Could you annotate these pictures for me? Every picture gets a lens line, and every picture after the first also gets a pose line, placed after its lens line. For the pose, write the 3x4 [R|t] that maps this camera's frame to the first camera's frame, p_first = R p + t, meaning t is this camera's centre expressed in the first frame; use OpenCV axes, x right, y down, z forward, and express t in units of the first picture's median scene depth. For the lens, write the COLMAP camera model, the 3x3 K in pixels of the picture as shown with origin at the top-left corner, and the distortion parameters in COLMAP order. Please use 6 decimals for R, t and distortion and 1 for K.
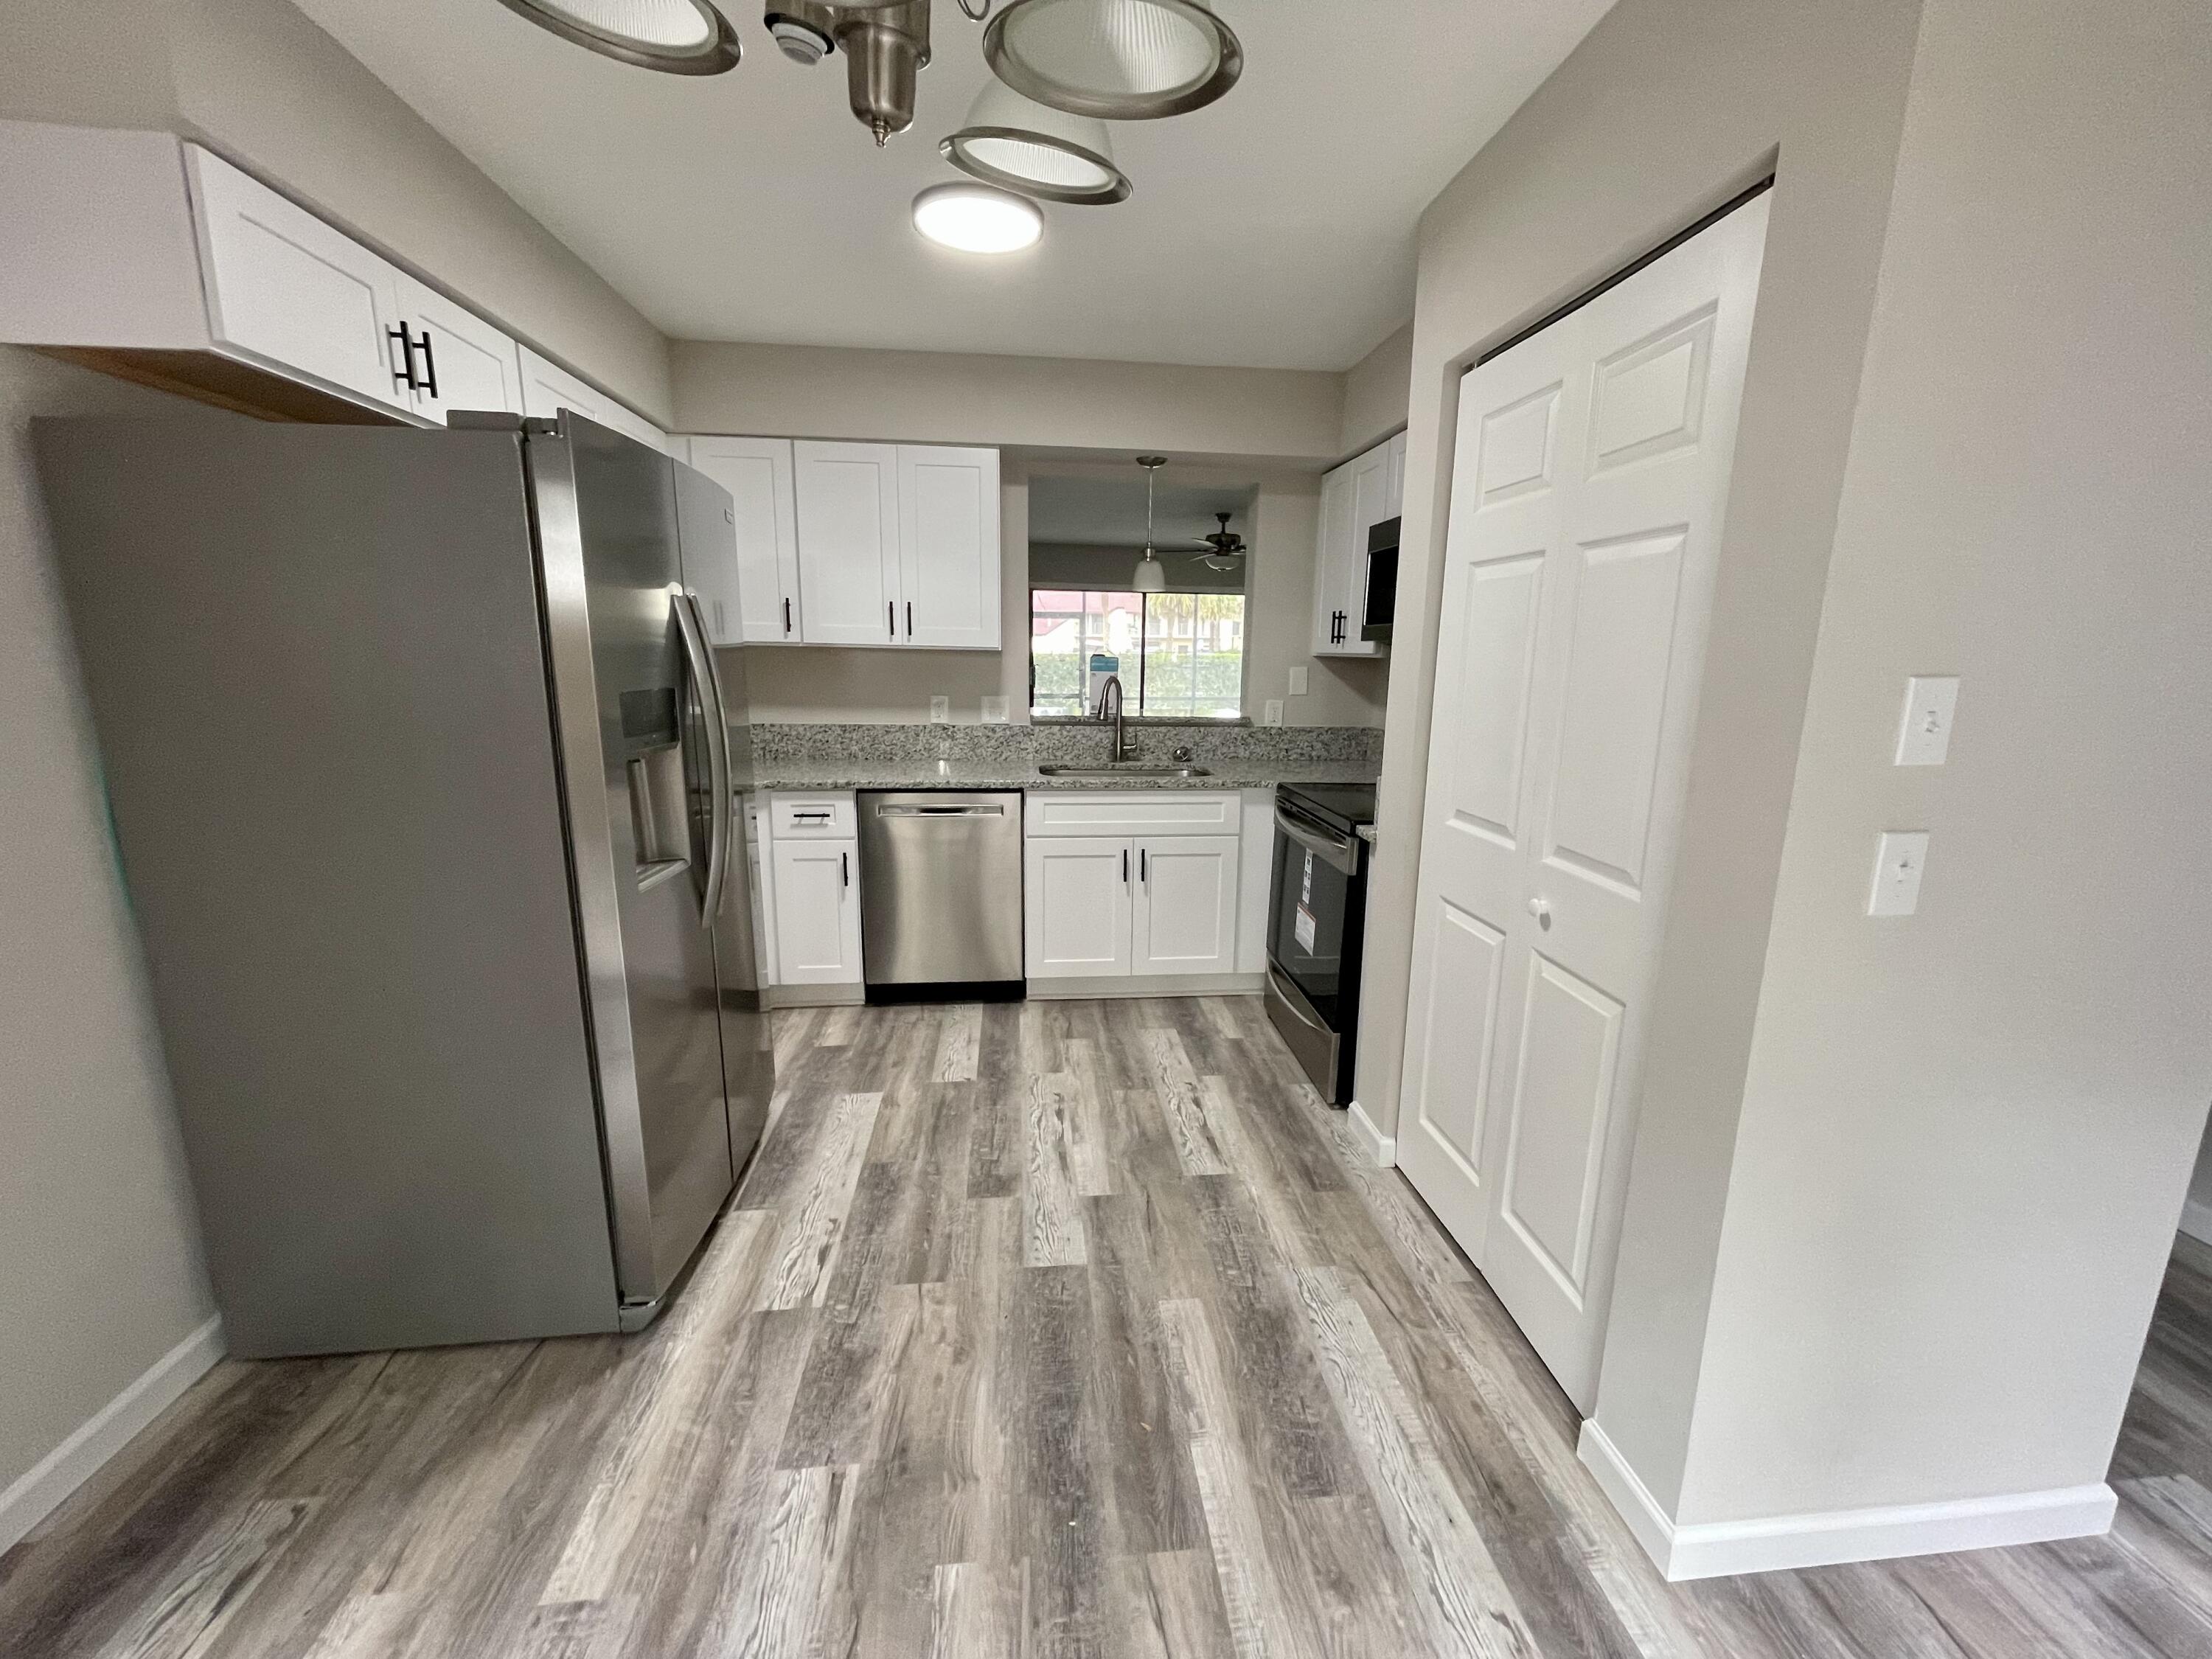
lens RADIAL K [[888.4, 0, 1111.3], [0, 888.4, 828.6], [0, 0, 1]] dist [-0.003004, 0.001402]
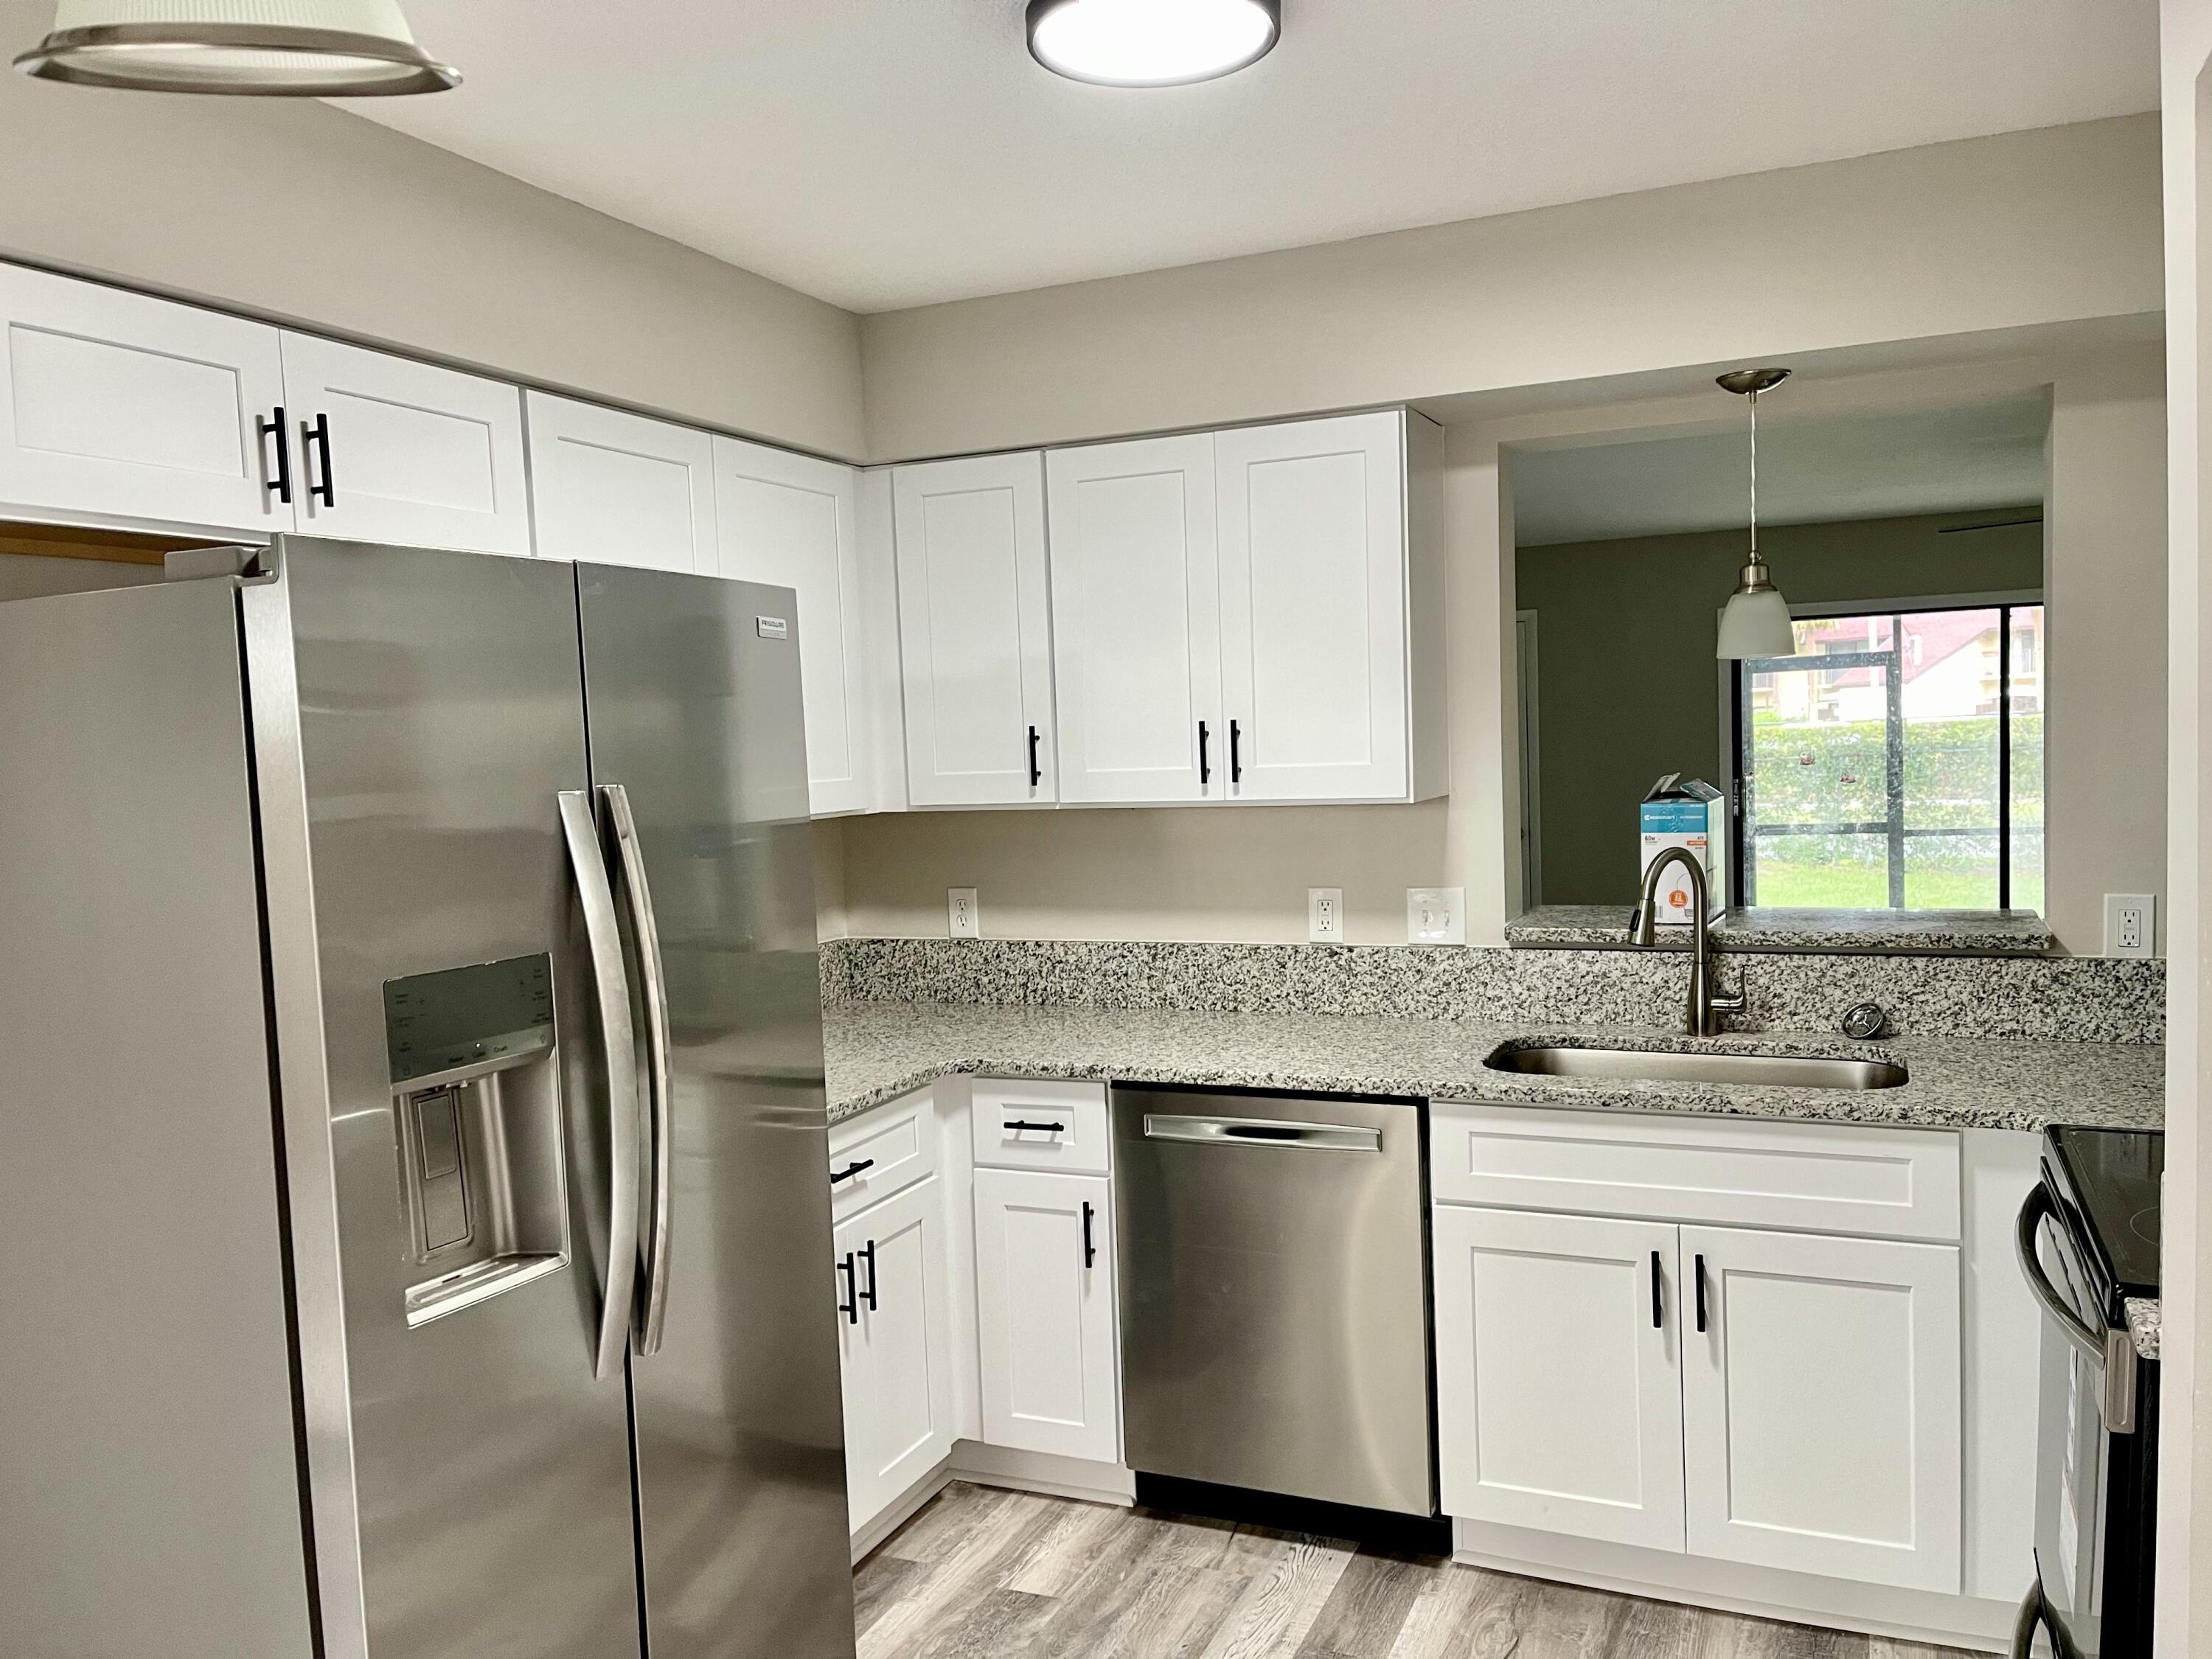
lens RADIAL K [[1669.0, 0, 1110.0], [0, 1669.0, 848.2], [0, 0, 1]] dist [0.068431, -0.083644]
pose [[0.865996, -0.014372, -0.499845, 0.197576], [-0.049007, 0.992336, -0.113439, -0.065201], [0.497644, 0.122734, 0.858654, 0.131501]]
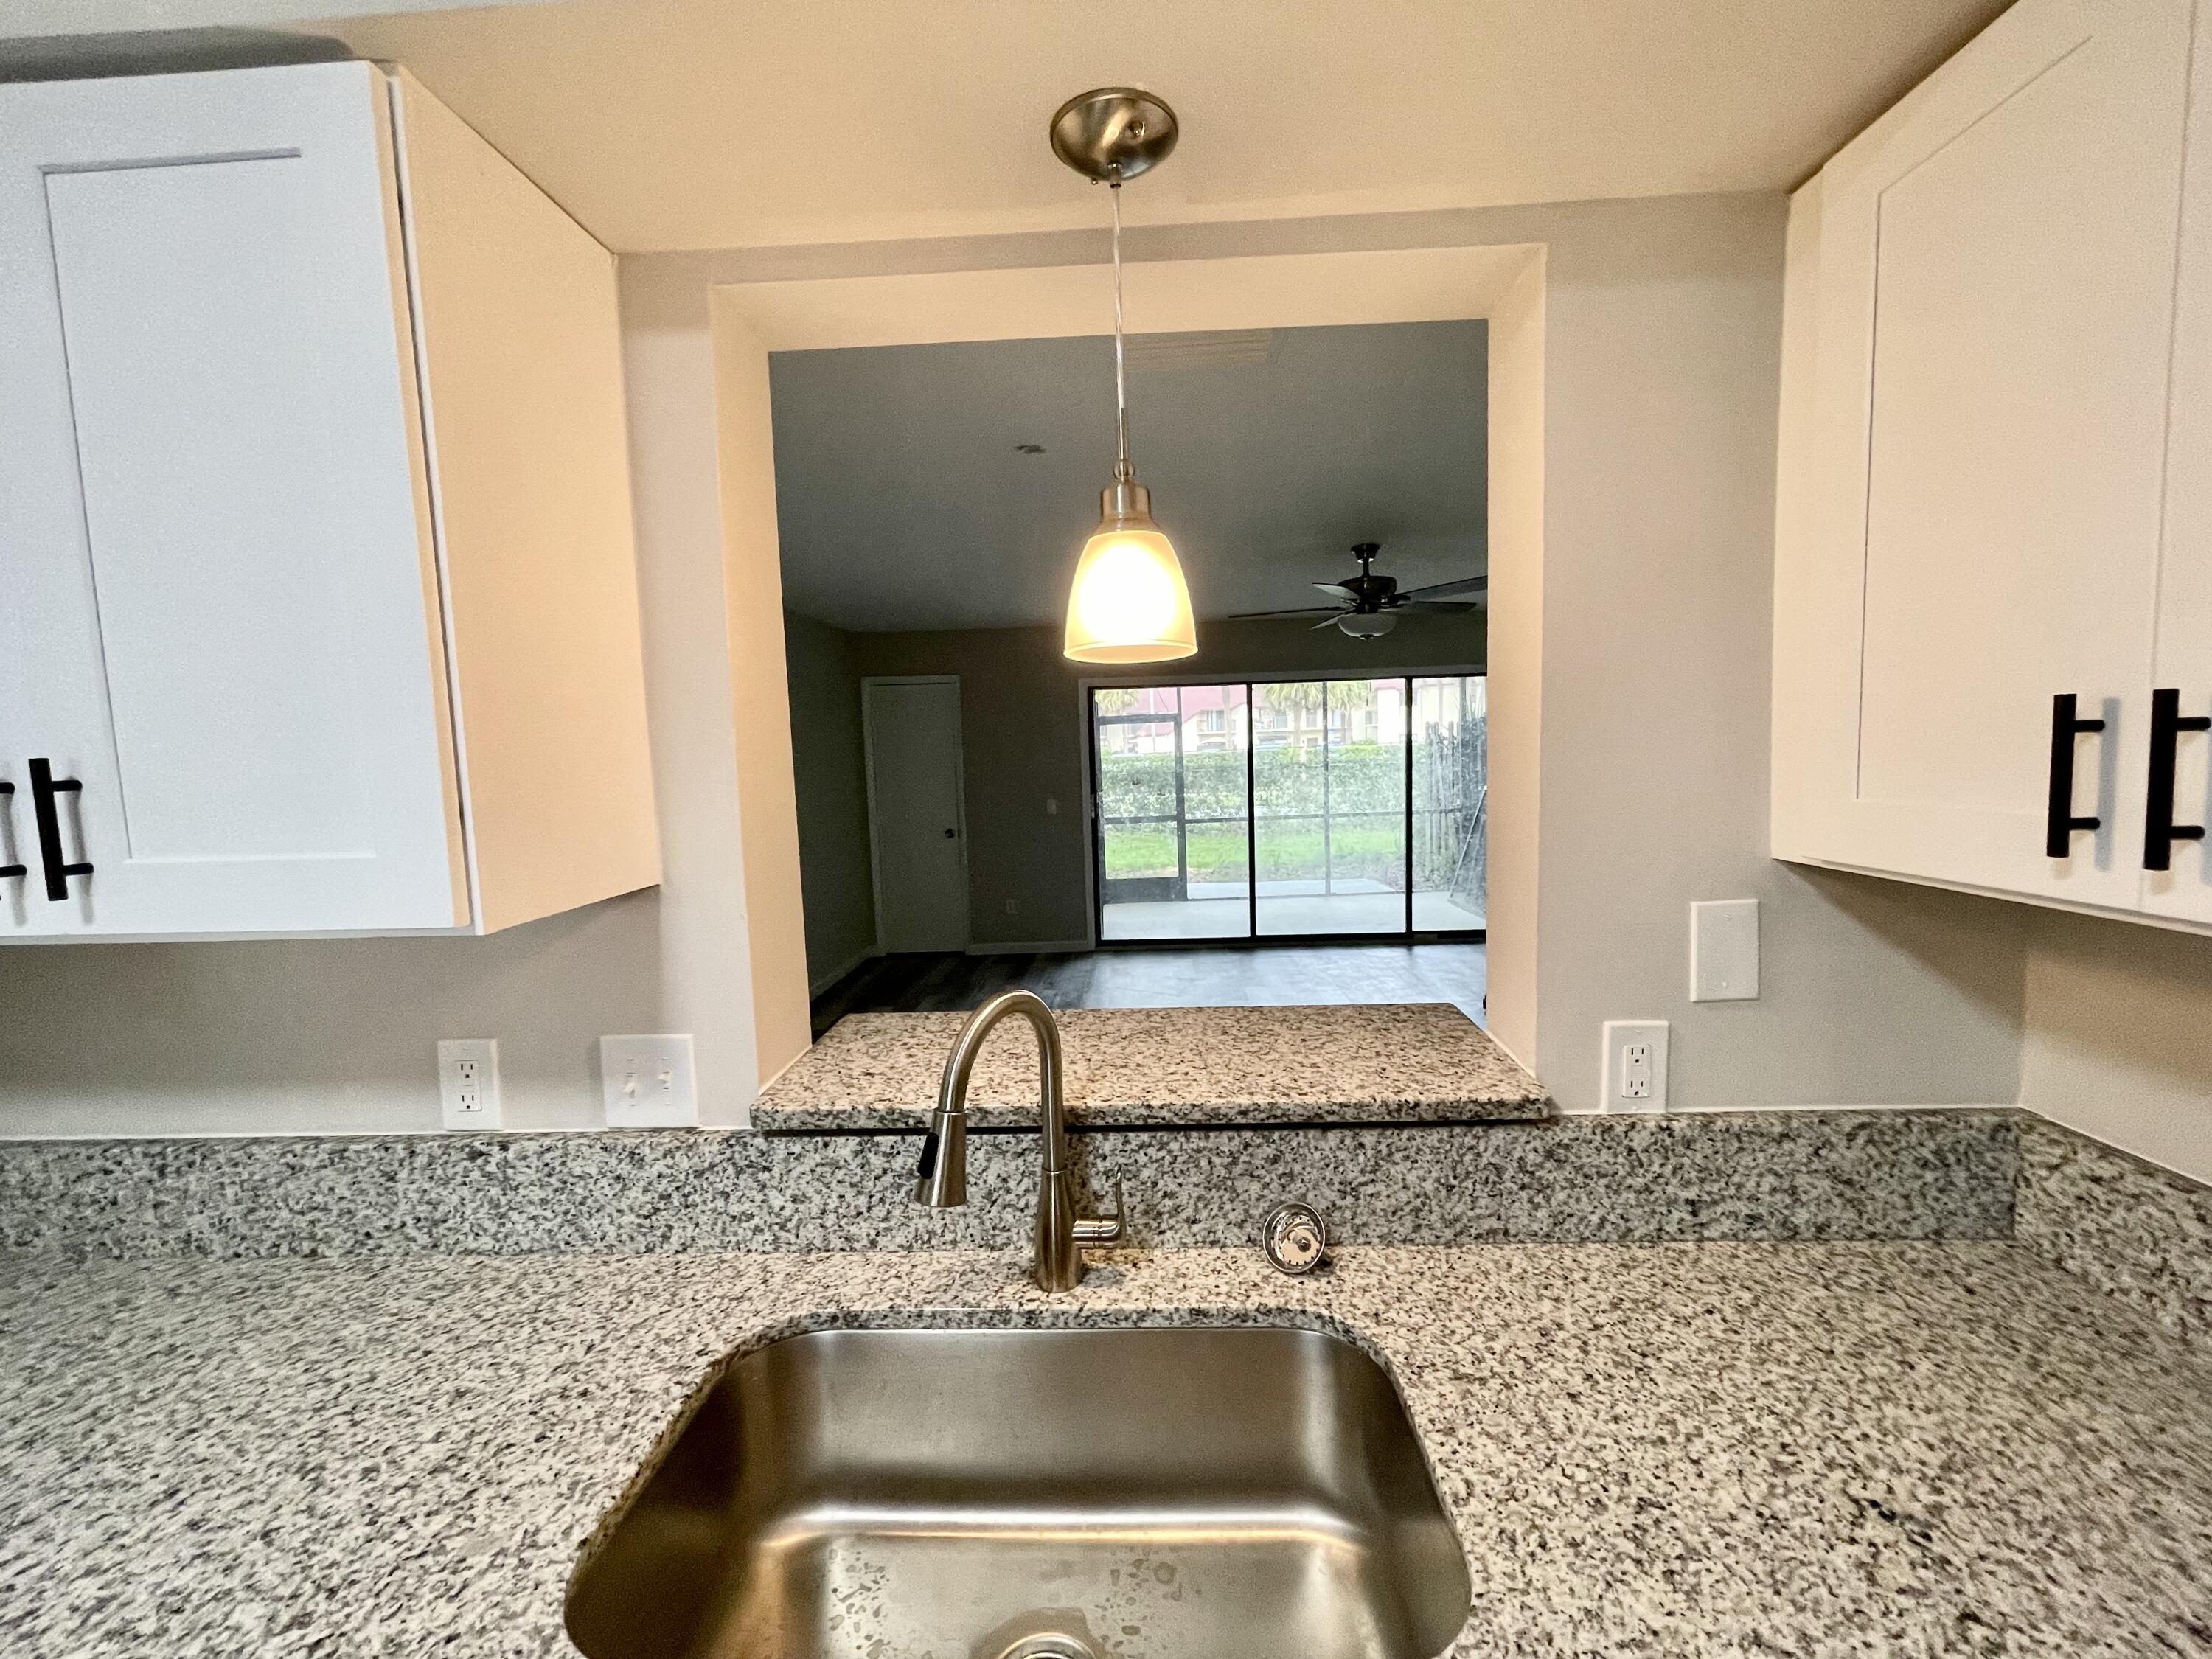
lens RADIAL K [[888.4, 0, 1100.3], [0, 888.4, 827.3], [0, 0, 1]] dist [-0.003004, 0.001402]
pose [[0.986853, -0.033405, -0.158129, 0.077484], [0.015985, 0.993784, -0.110176, -0.207075], [0.160826, 0.106200, 0.981253, 0.817438]]
